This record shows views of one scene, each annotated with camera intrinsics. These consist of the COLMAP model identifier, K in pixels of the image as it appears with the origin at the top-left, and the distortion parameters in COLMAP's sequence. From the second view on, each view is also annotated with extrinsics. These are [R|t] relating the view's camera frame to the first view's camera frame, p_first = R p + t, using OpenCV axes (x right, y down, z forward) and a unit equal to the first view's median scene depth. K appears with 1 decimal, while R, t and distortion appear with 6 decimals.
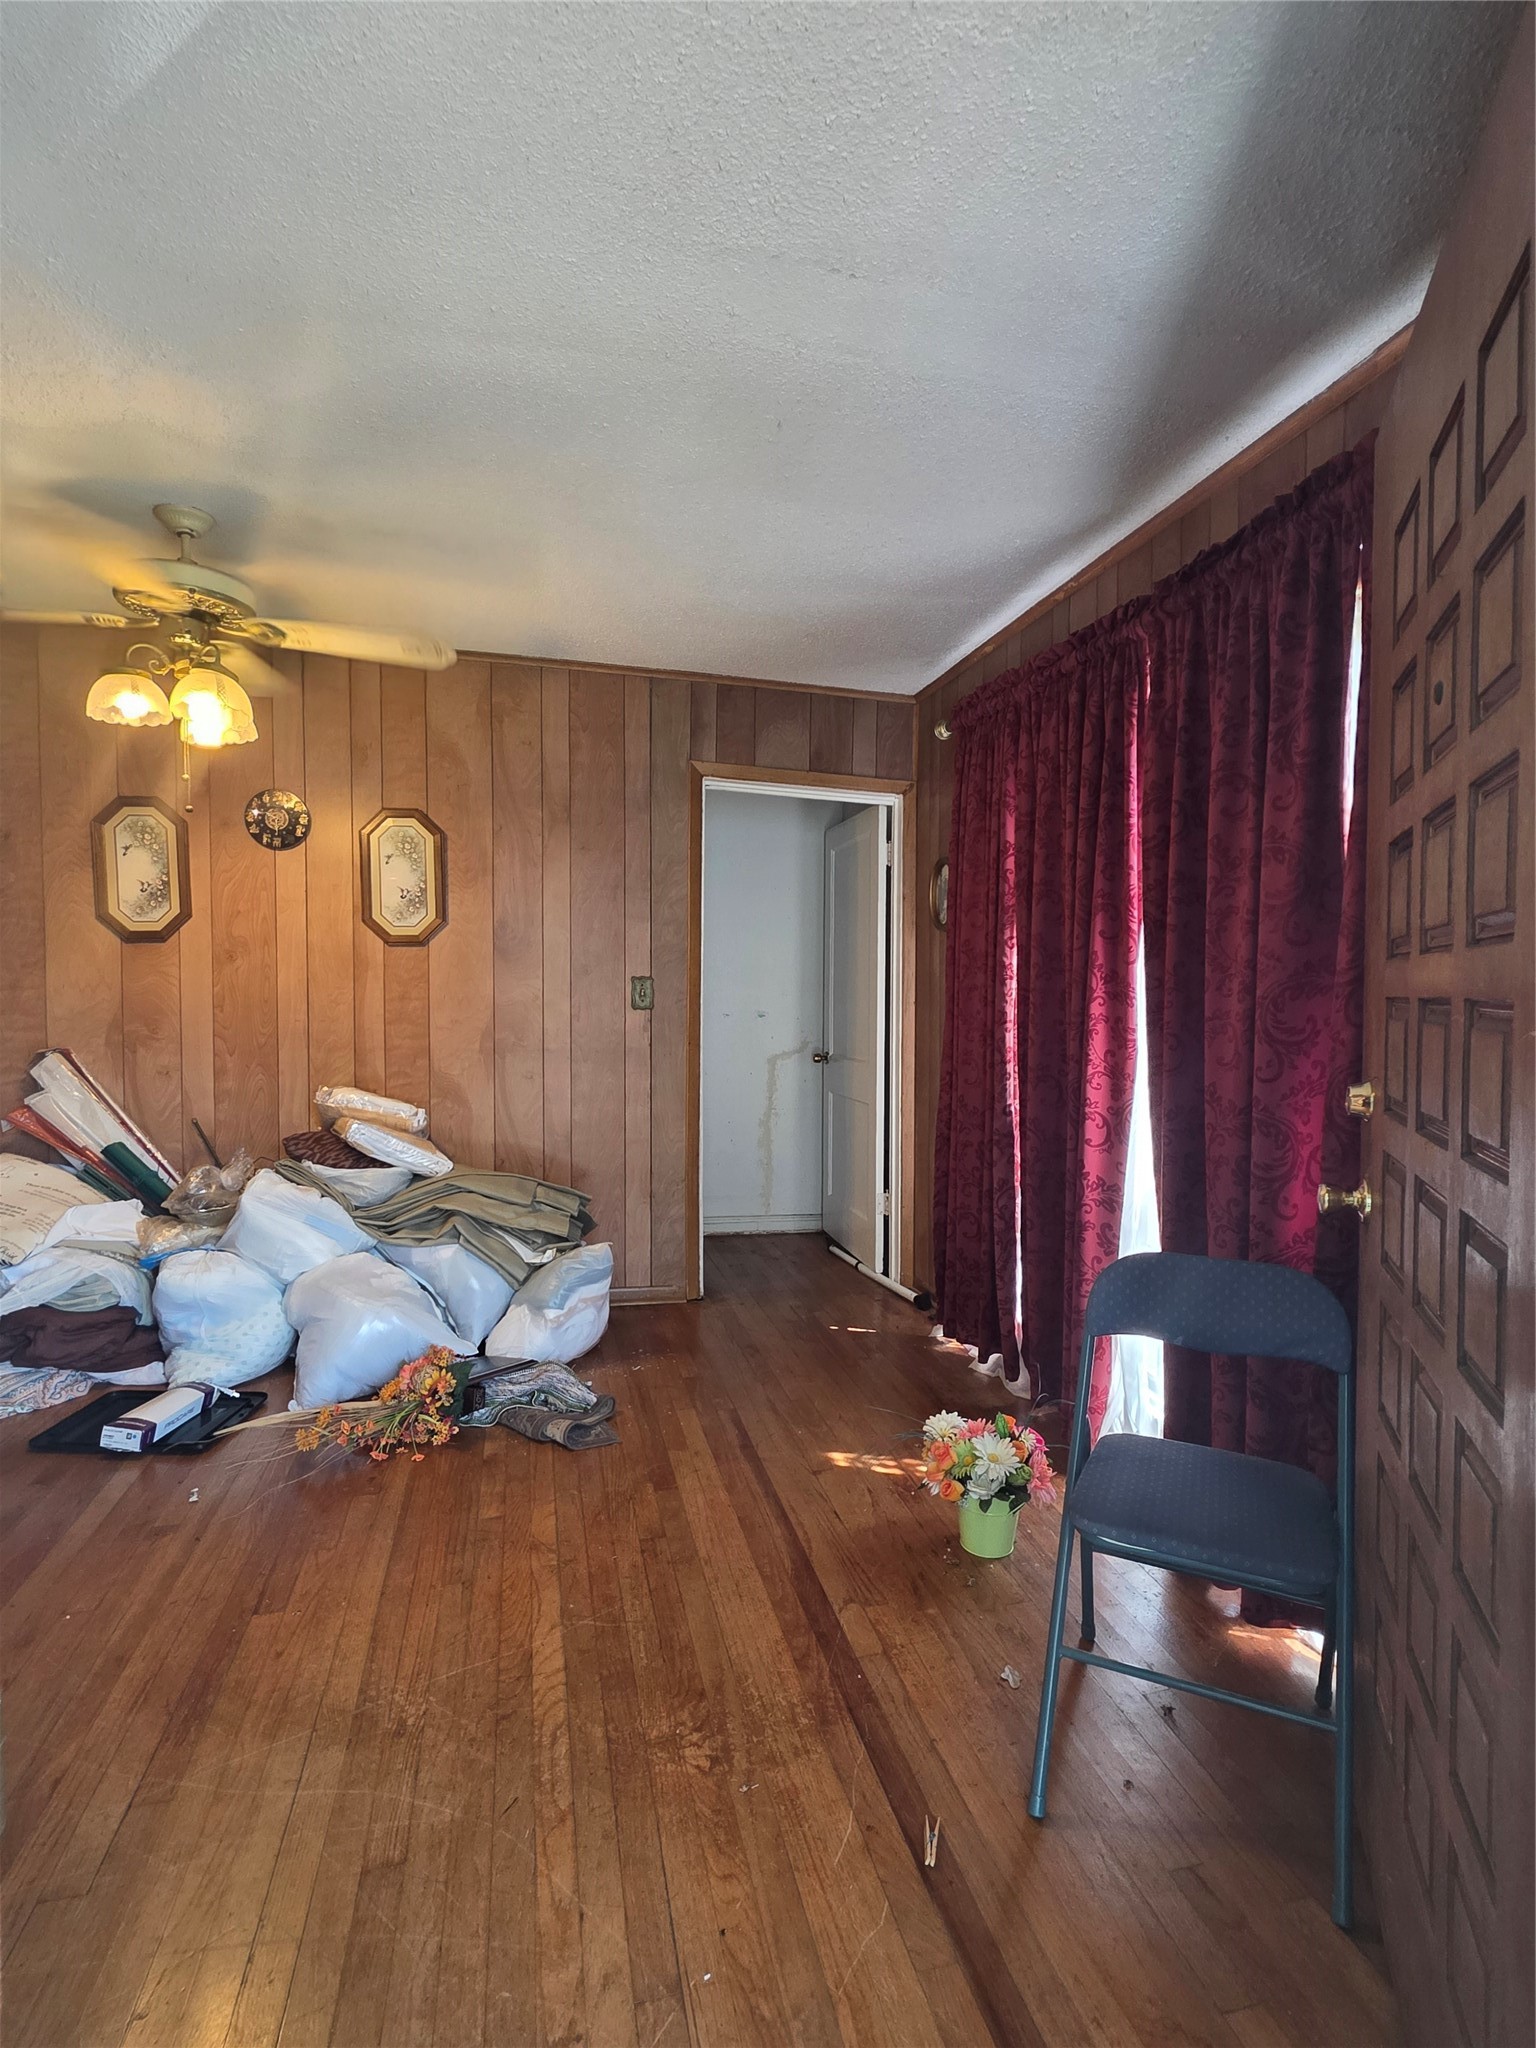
lens RADIAL K [[1012.1, 0, 793.3], [0, 1012.1, 1017.4], [0, 0, 1]] dist [0.000873, -0.000176]
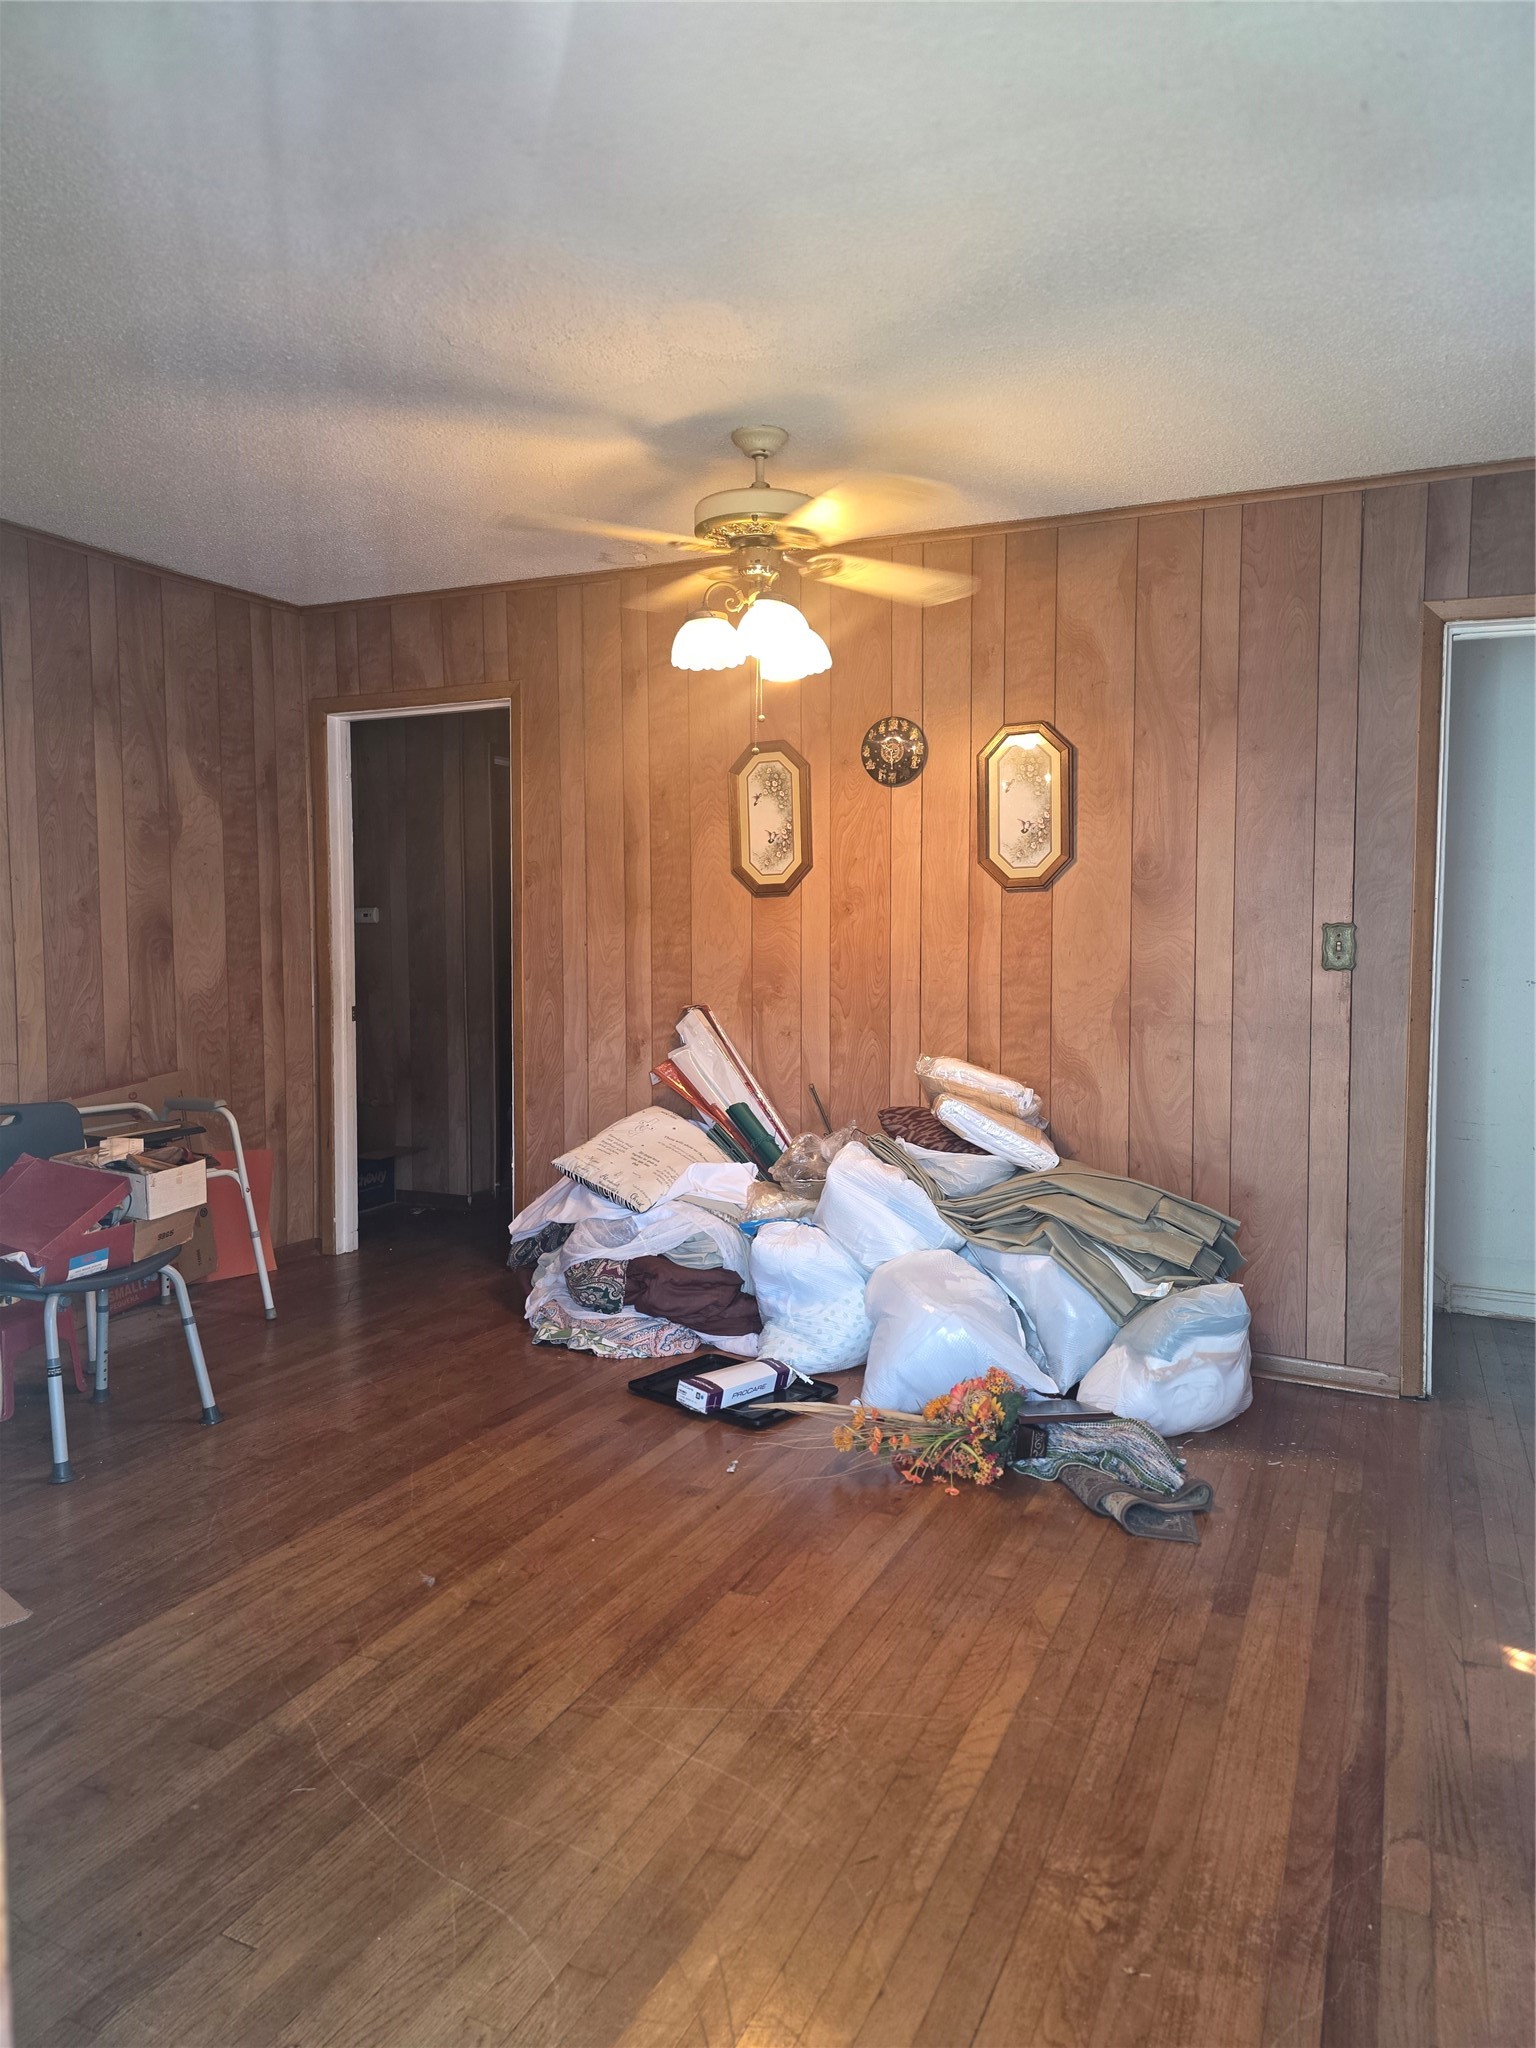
lens RADIAL K [[1369.7, 0, 776.9], [0, 1369.7, 1009.0], [0, 0, 1]] dist [0.073242, -0.075214]
pose [[0.775885, 0.023670, -0.630430, 0.187162], [-0.016392, 0.999715, 0.017361, 0.010715], [0.630662, -0.003136, 0.776052, 0.008522]]
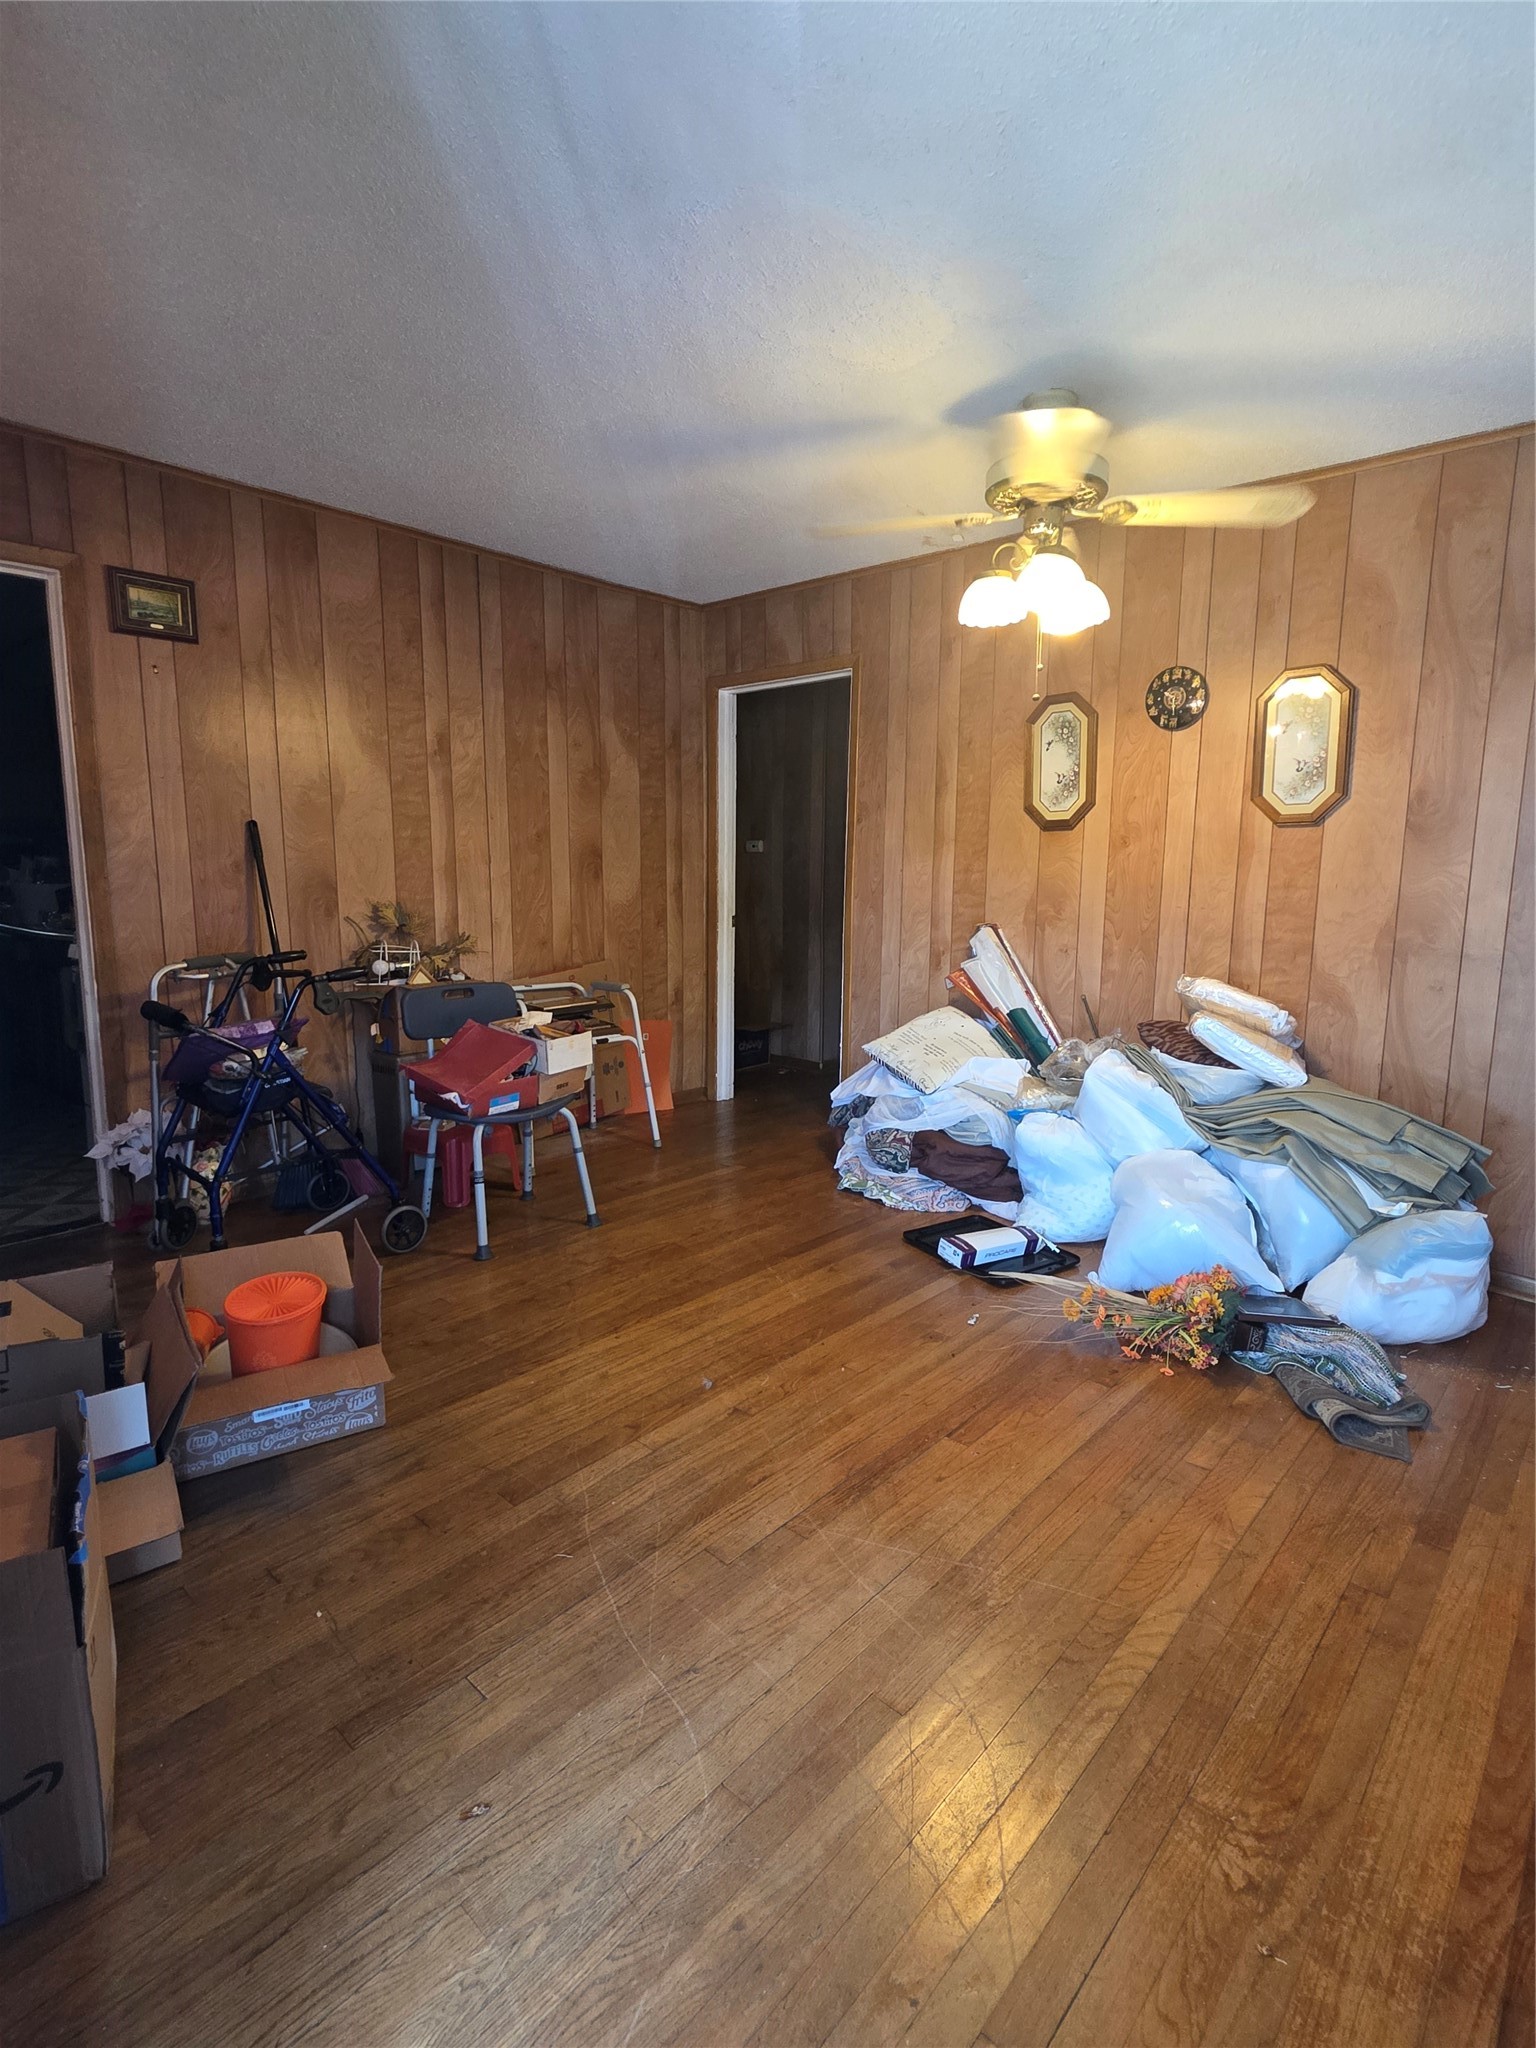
lens RADIAL K [[1012.1, 0, 793.3], [0, 1012.1, 1017.4], [0, 0, 1]] dist [0.000873, -0.000176]
pose [[0.555768, 0.123553, -0.822105, 0.136235], [-0.038867, 0.991675, 0.122762, 0.003721], [0.830429, -0.036274, 0.555943, 0.156710]]
